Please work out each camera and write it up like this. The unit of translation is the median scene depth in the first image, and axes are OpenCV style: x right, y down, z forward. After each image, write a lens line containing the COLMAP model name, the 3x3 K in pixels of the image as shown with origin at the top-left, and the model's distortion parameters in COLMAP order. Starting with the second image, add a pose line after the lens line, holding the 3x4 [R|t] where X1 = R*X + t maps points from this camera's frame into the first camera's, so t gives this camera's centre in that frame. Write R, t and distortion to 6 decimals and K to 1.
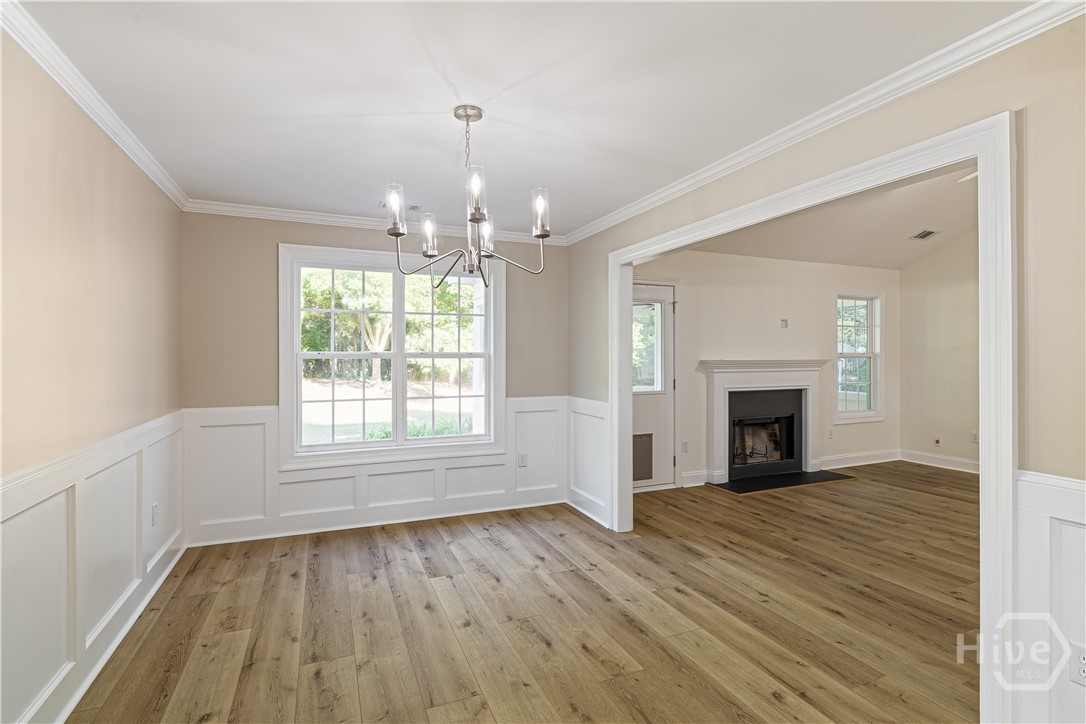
lens RADIAL K [[525.1, 0, 541.0], [0, 525.1, 357.5], [0, 0, 1]] dist [-0.004103, 0.000176]
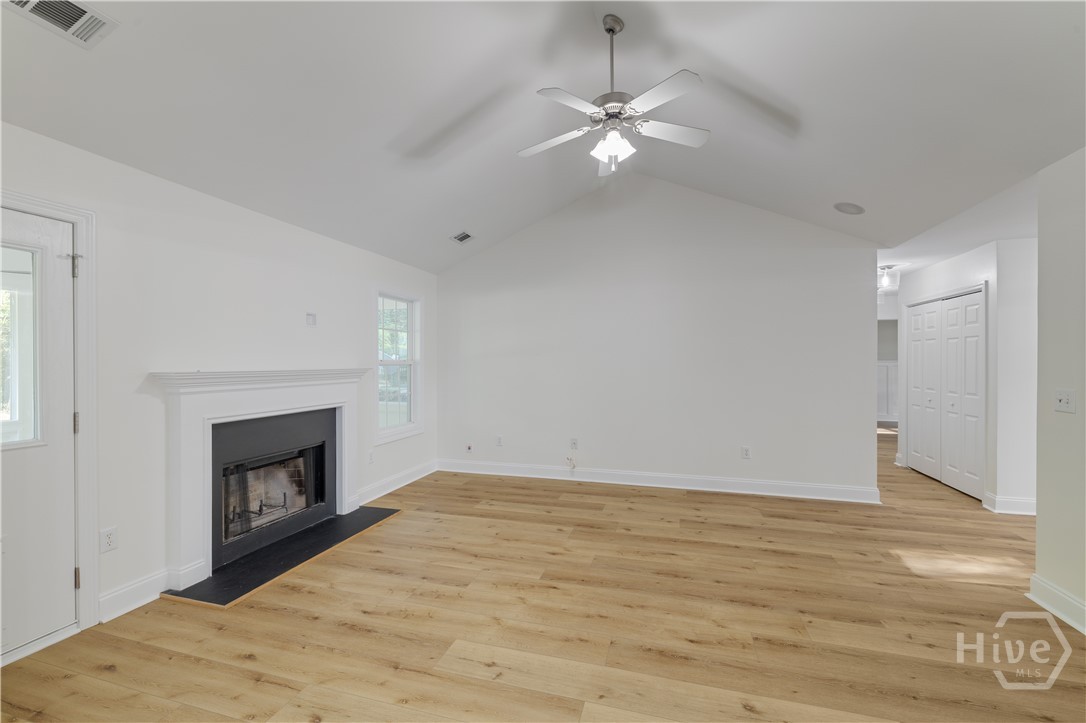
lens RADIAL K [[453.8, 0, 551.5], [0, 453.8, 360.7], [0, 0, 1]] dist [-0.001320, -0.000174]
pose [[0.625770, 0.002902, 0.780002, 0.202790], [0.002070, 0.999983, -0.005381, -0.003720], [-0.780005, 0.004982, 0.625754, 0.387528]]
